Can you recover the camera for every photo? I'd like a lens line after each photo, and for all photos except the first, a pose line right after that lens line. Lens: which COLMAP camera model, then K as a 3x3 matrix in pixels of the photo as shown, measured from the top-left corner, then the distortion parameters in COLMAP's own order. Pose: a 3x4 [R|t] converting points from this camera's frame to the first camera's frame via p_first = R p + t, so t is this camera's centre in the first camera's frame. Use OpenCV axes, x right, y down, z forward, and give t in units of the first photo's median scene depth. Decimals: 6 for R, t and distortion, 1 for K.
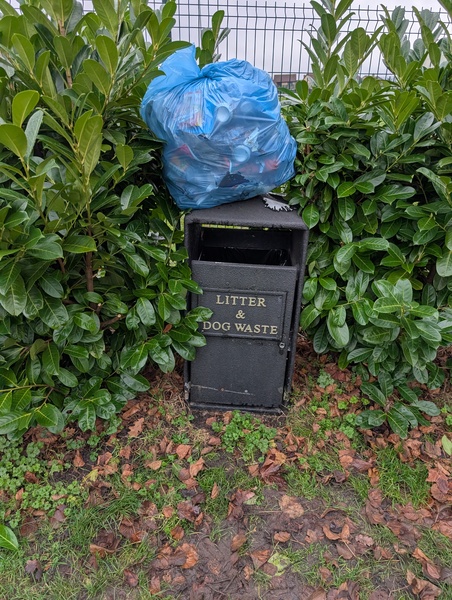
lens RADIAL K [[436.7, 0, 228.4], [0, 436.7, 303.6], [0, 0, 1]] dist [0.003543, -0.026178]
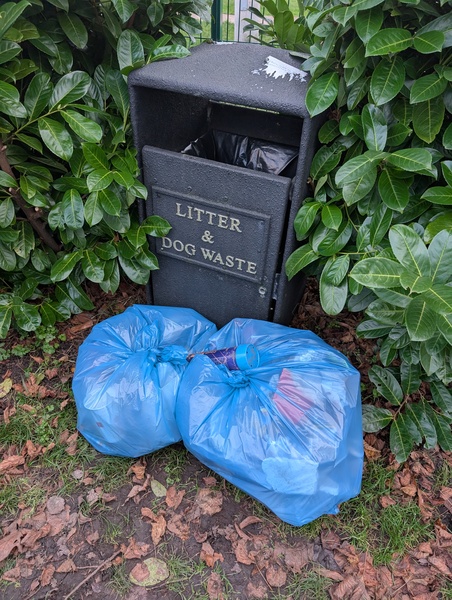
lens RADIAL K [[436.7, 0, 231.1], [0, 436.7, 307.6], [0, 0, 1]] dist [0.003543, -0.026178]
pose [[0.942227, 0.228872, -0.244595, 0.268087], [-0.165303, 0.952773, 0.254751, -0.053100], [0.291349, -0.199601, 0.935562, 0.337575]]
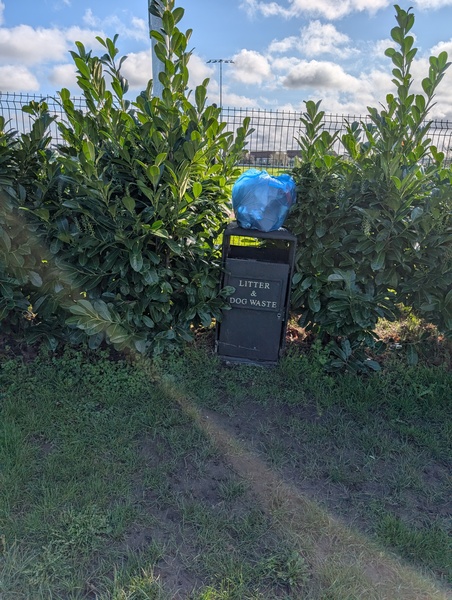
lens RADIAL K [[436.7, 0, 230.4], [0, 436.7, 303.4], [0, 0, 1]] dist [0.003543, -0.026178]
pose [[0.998668, 0.047283, -0.020635, -0.023672], [-0.049847, 0.987458, -0.149806, 0.314608], [0.013293, 0.150635, 0.988500, -0.604827]]
